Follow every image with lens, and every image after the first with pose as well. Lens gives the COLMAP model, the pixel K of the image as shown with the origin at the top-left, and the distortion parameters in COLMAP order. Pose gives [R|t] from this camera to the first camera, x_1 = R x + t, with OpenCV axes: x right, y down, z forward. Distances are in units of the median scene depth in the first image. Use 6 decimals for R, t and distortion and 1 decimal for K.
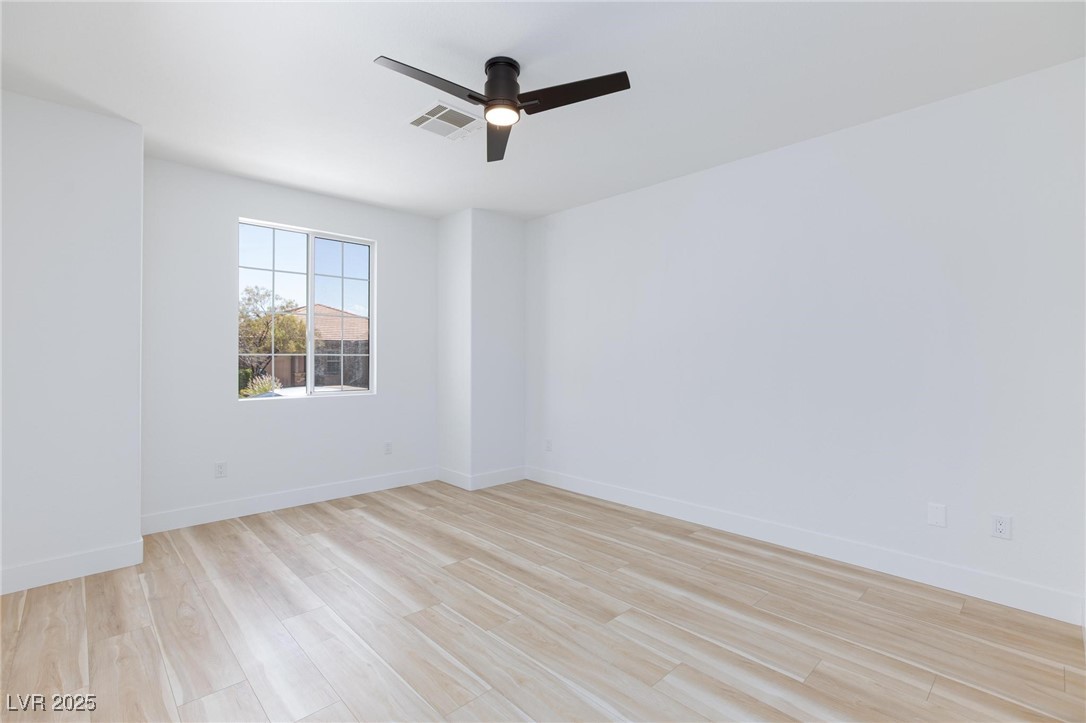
lens RADIAL K [[498.0, 0, 541.0], [0, 498.0, 359.5], [0, 0, 1]] dist [-0.021286, 0.004974]
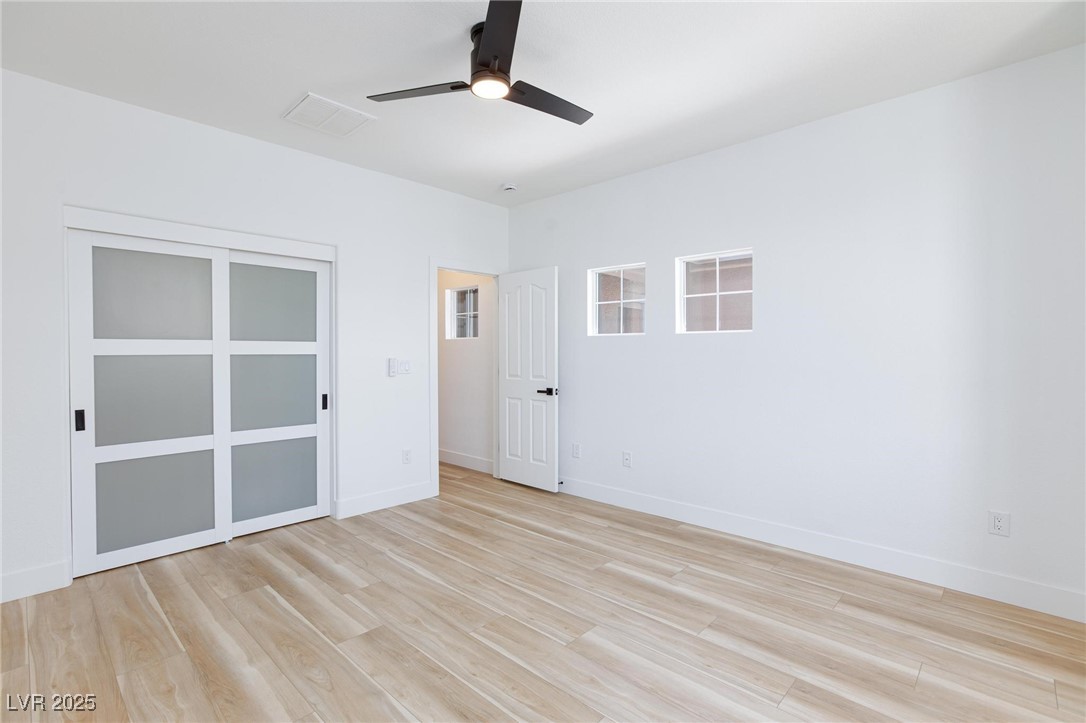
lens RADIAL K [[498.0, 0, 542.3], [0, 498.0, 361.4], [0, 0, 1]] dist [-0.021286, 0.004974]
pose [[-0.998348, -0.000906, -0.057447, -0.122508], [-0.002025, 0.999809, 0.019423, 0.002953], [0.057419, 0.019507, -0.998160, 1.936366]]
